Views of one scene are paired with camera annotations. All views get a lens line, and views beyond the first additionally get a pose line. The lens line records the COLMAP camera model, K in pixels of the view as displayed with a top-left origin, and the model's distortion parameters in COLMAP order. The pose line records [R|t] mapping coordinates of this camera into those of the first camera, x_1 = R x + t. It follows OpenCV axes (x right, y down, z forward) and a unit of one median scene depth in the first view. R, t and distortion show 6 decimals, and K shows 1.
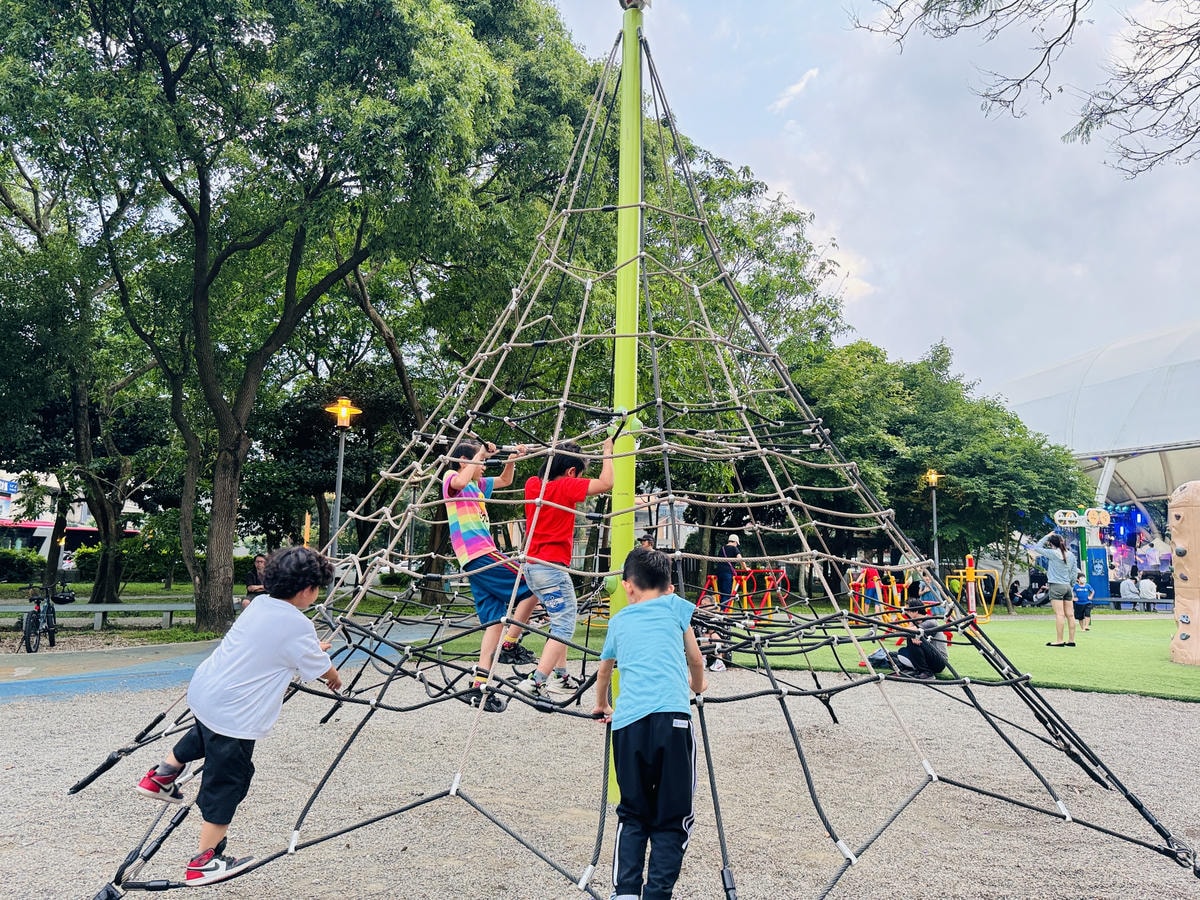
lens RADIAL K [[864.6, 0, 599.7], [0, 864.6, 409.9], [0, 0, 1]] dist [0.139467, -0.186763]
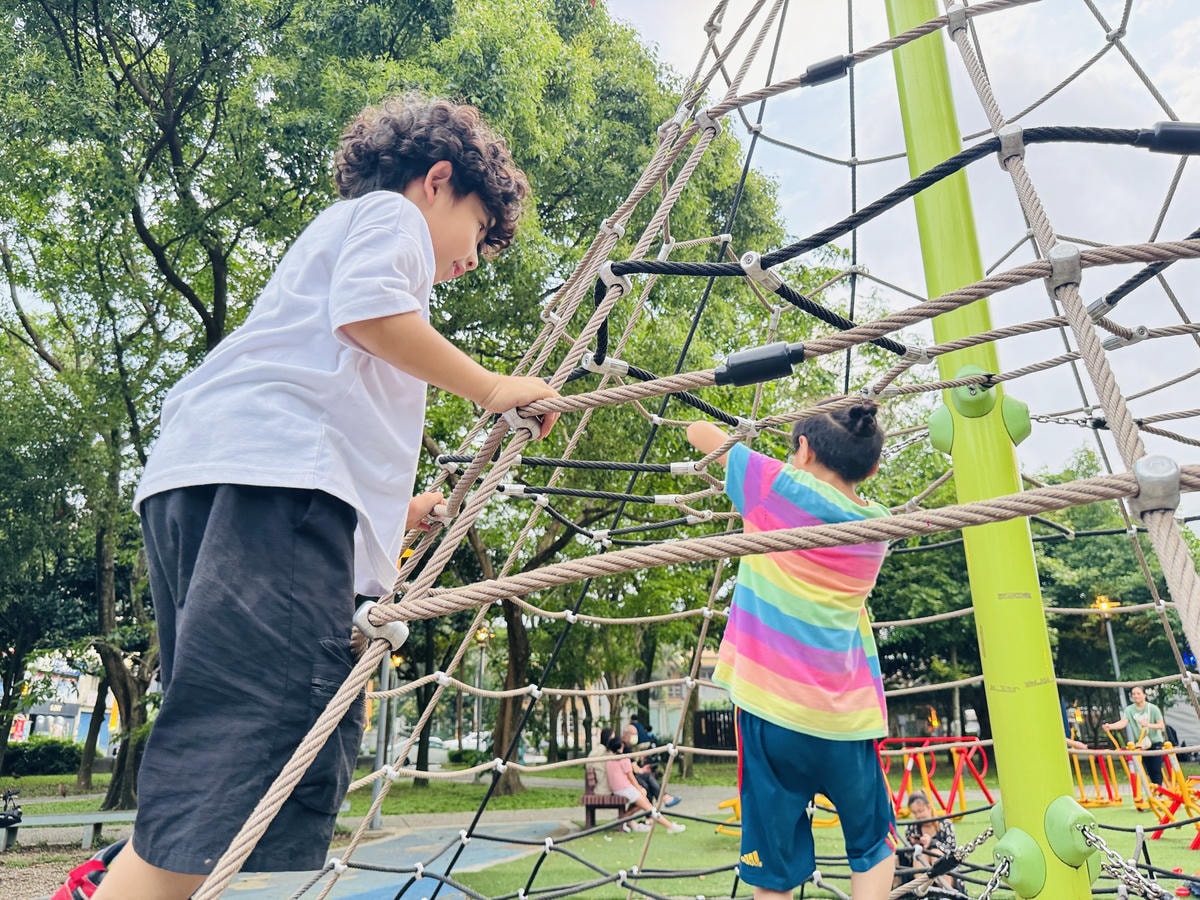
lens RADIAL K [[864.6, 0, 599.7], [0, 864.6, 409.9], [0, 0, 1]] dist [0.139467, -0.186763]
pose [[0.995510, -0.063578, -0.070130, -0.051466], [0.050883, 0.984145, -0.169908, 0.030461], [0.079820, 0.165576, 0.982961, 0.281141]]
